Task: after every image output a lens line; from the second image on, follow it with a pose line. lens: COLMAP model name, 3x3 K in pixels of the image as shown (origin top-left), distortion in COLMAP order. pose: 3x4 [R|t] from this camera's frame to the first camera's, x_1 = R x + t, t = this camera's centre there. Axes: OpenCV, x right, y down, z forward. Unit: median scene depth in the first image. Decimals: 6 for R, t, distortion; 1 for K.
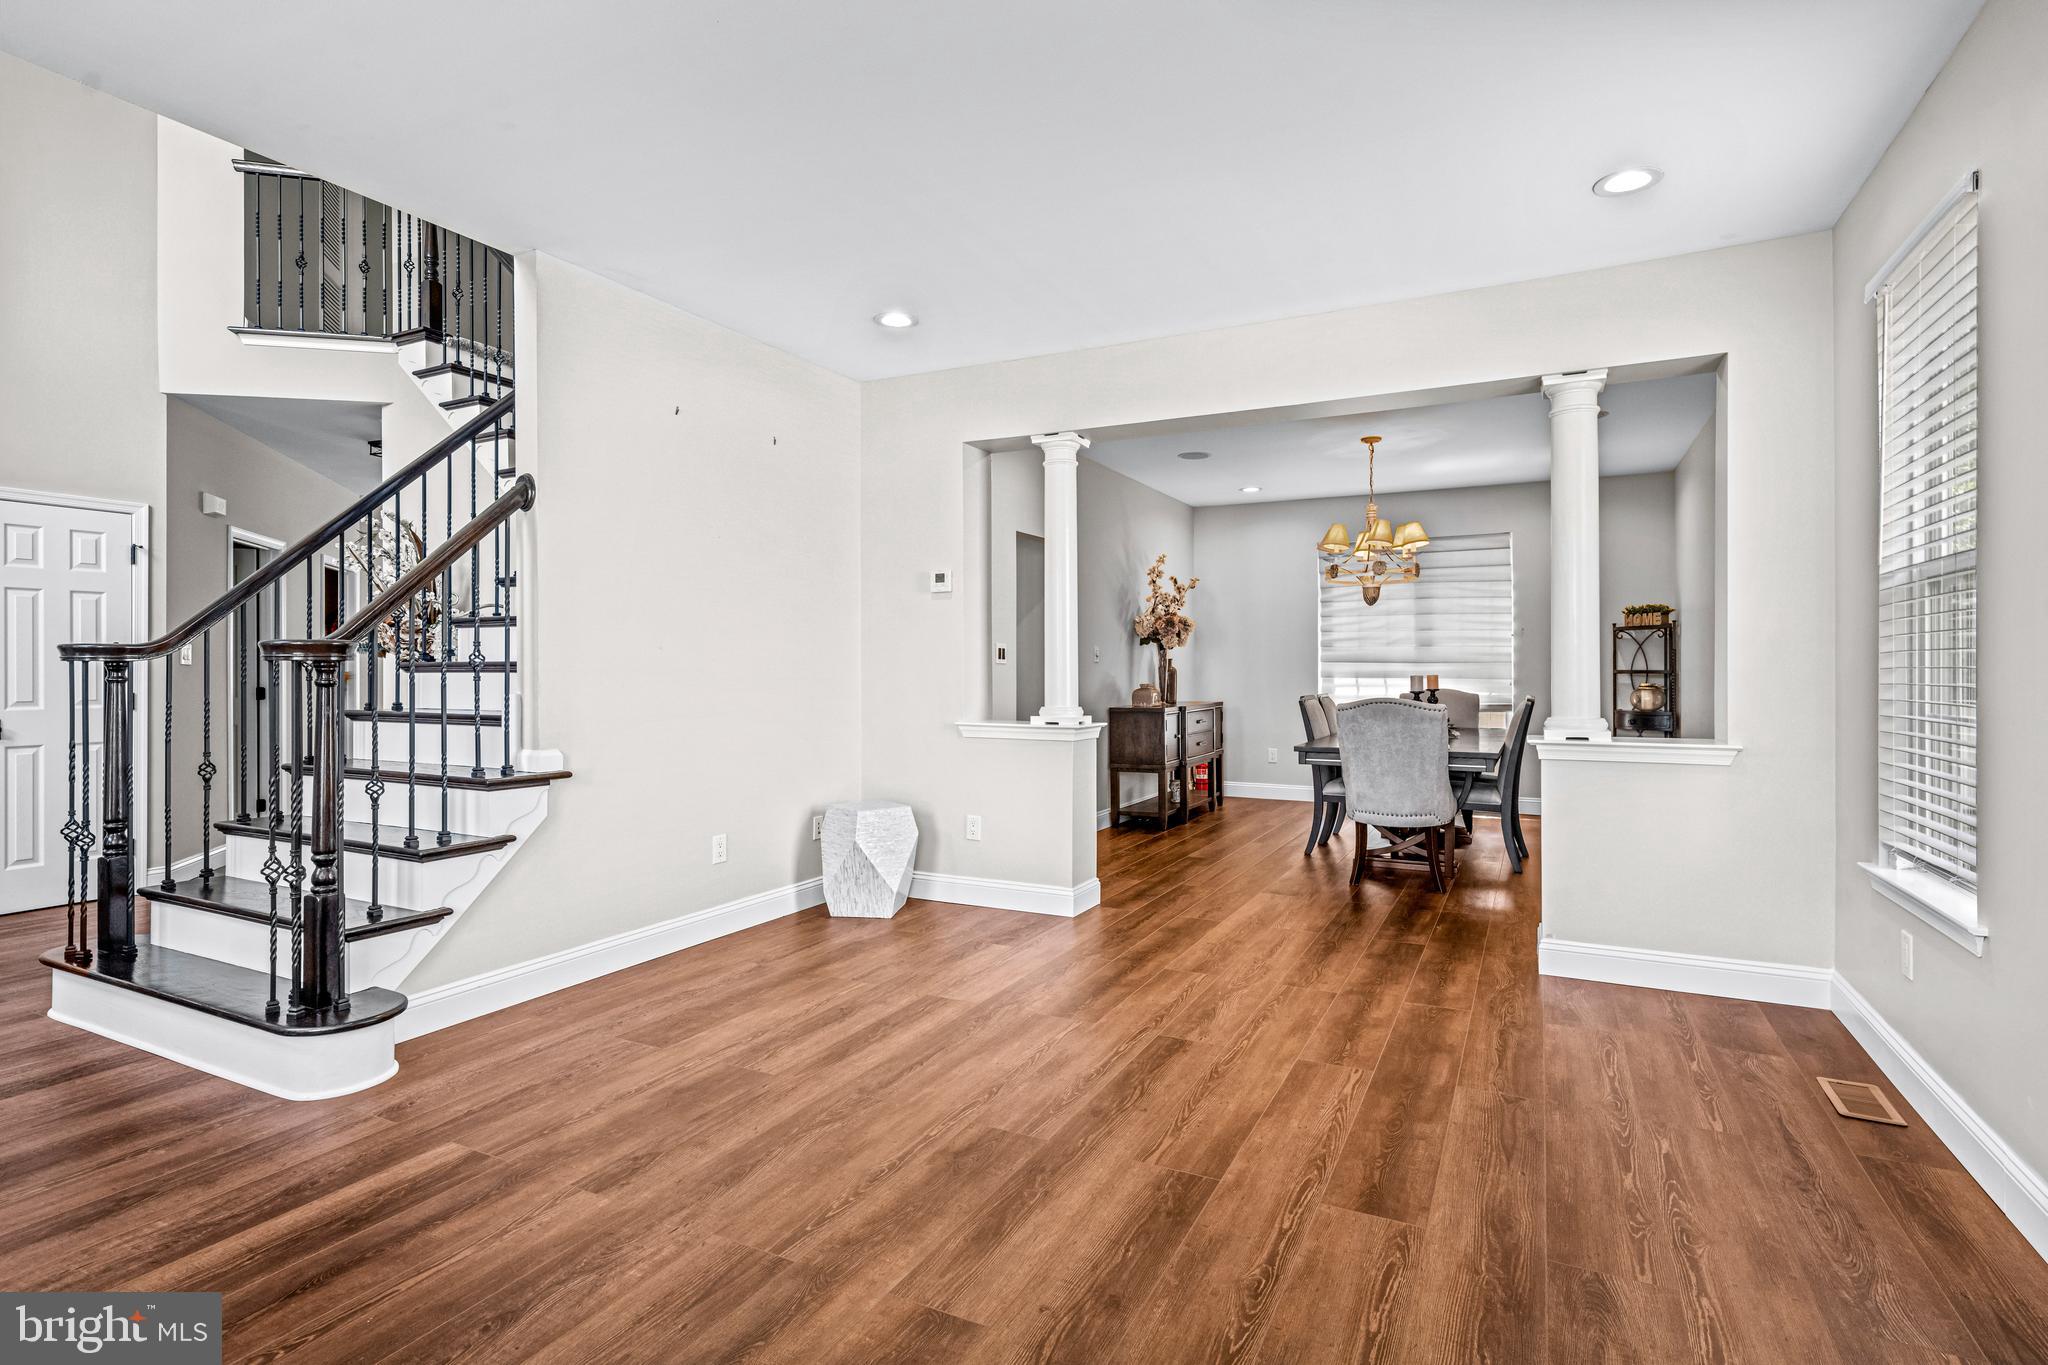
lens RADIAL K [[996.9, 0, 1024.0], [0, 996.9, 682.5], [0, 0, 1]] dist [0.001891, 0.000277]
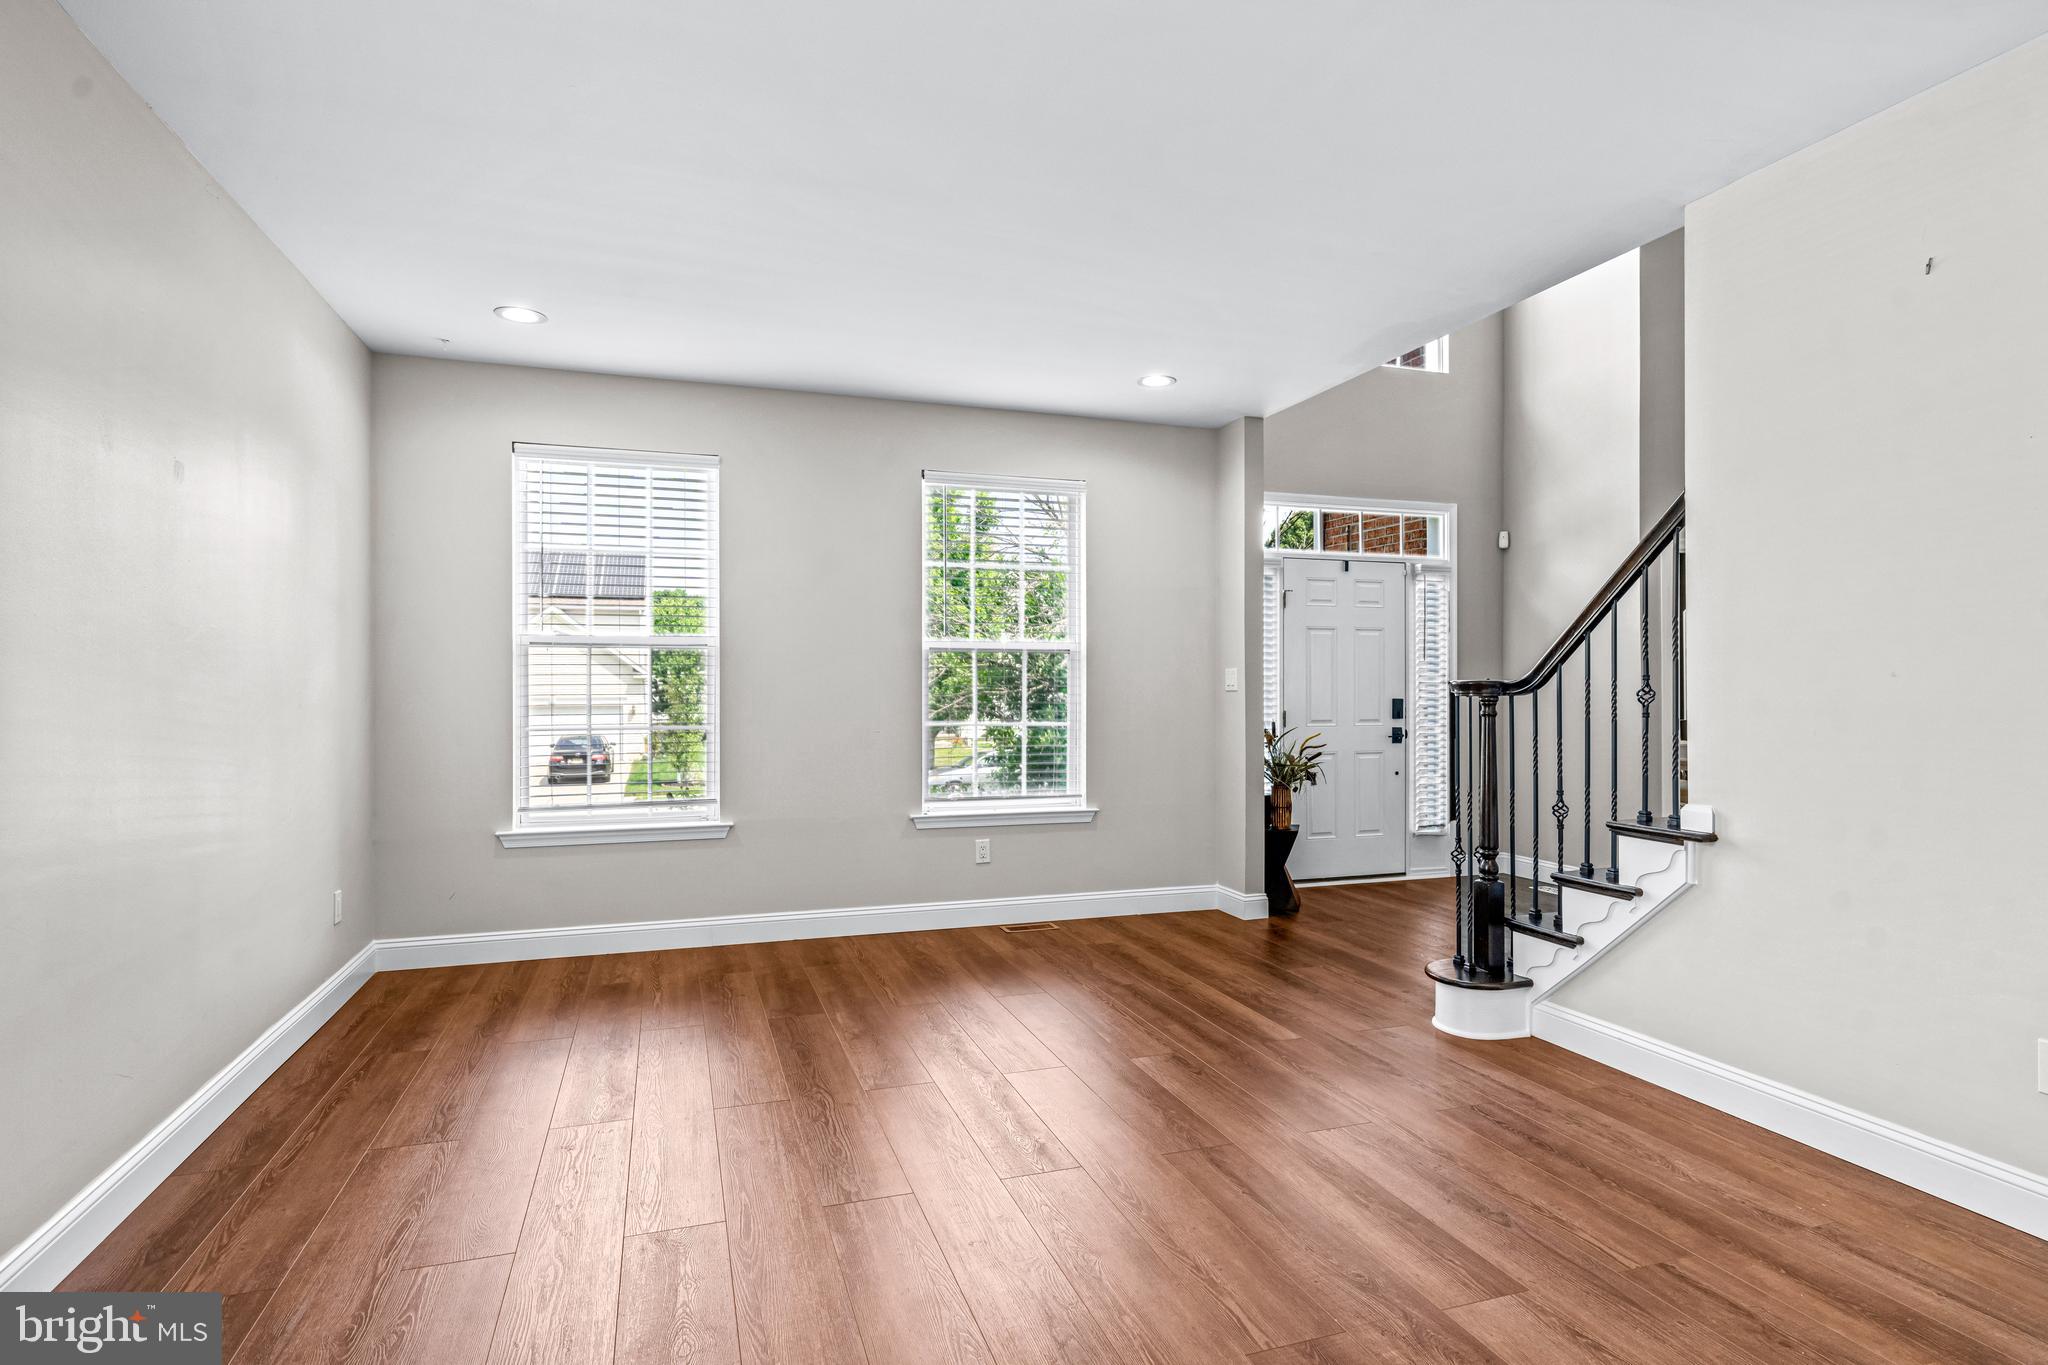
lens RADIAL K [[1074.9, 0, 1024.0], [0, 1074.9, 682.5], [0, 0, 1]] dist [-0.000448, -0.000181]
pose [[-0.699606, -0.001407, -0.714528, 0.553195], [-0.007659, 0.999955, 0.005530, -0.034162], [0.714488, 0.009341, -0.699585, 1.243936]]
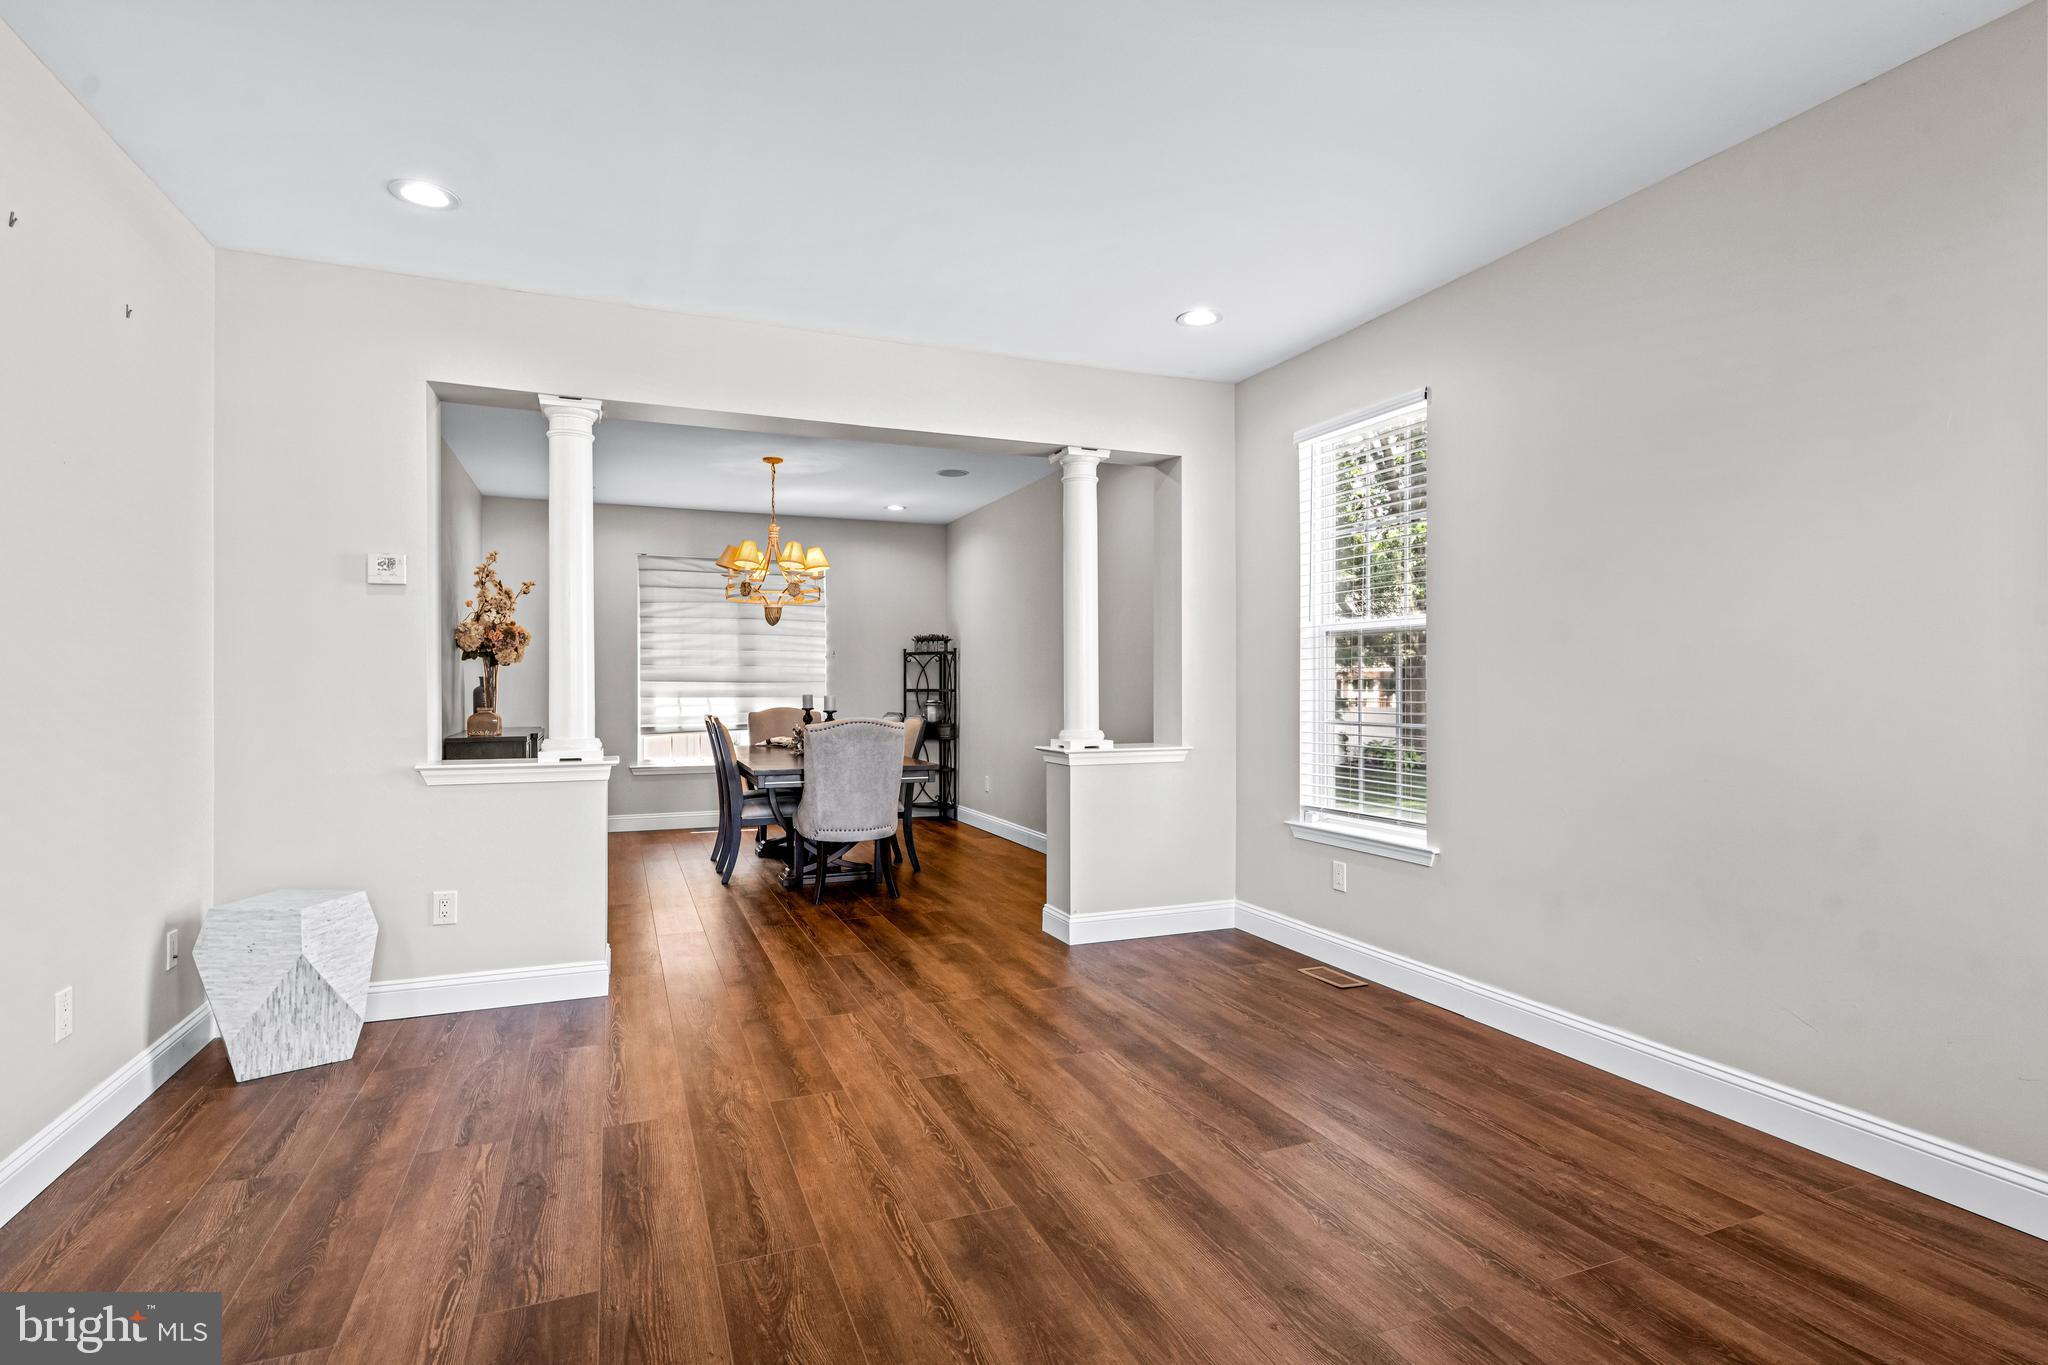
lens RADIAL K [[1016.7, 0, 1024.0], [0, 1016.7, 682.5], [0, 0, 1]] dist [0.002590, 0.000137]
pose [[0.654660, 0.002081, 0.755921, -0.479074], [0.010600, 0.999873, -0.011933, -0.009700], [-0.755849, 0.015824, 0.654554, 0.257978]]
